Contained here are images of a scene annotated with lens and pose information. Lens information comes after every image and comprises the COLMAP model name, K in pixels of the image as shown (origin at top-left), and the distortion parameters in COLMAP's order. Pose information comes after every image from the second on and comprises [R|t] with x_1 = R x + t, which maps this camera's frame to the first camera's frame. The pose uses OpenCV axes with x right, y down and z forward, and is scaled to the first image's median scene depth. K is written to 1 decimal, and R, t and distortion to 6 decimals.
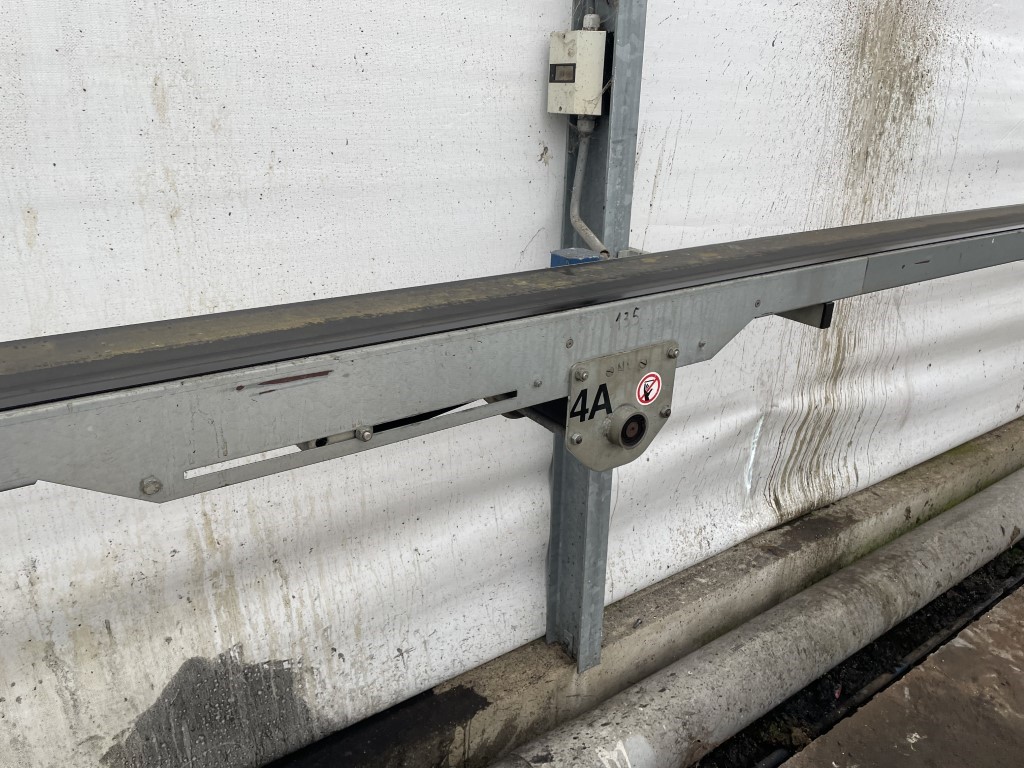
lens RADIAL K [[783.3, 0, 512.0], [0, 783.3, 384.0], [0, 0, 1]] dist [0.113593, -0.172940]
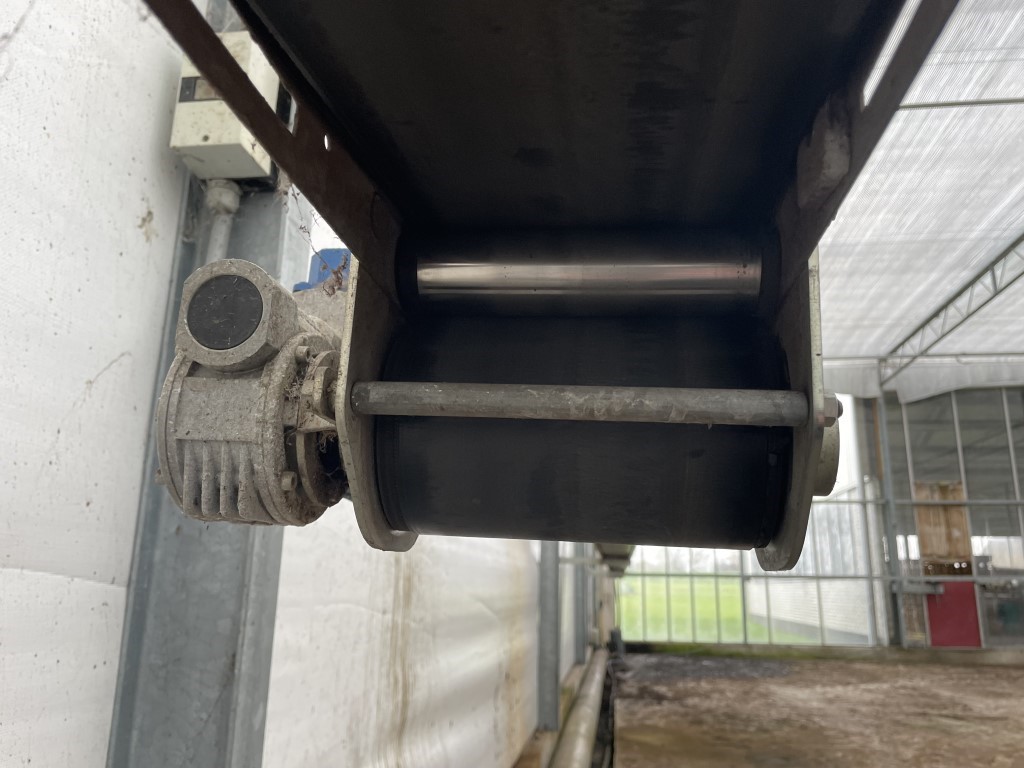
lens RADIAL K [[783.3, 0, 512.0], [0, 783.3, 384.0], [0, 0, 1]] dist [0.113593, -0.172940]
pose [[0.698958, 0.168873, 0.694939, -0.144563], [0.234574, 0.863827, -0.445844, 0.106067], [-0.675598, 0.474641, 0.564166, 0.578492]]
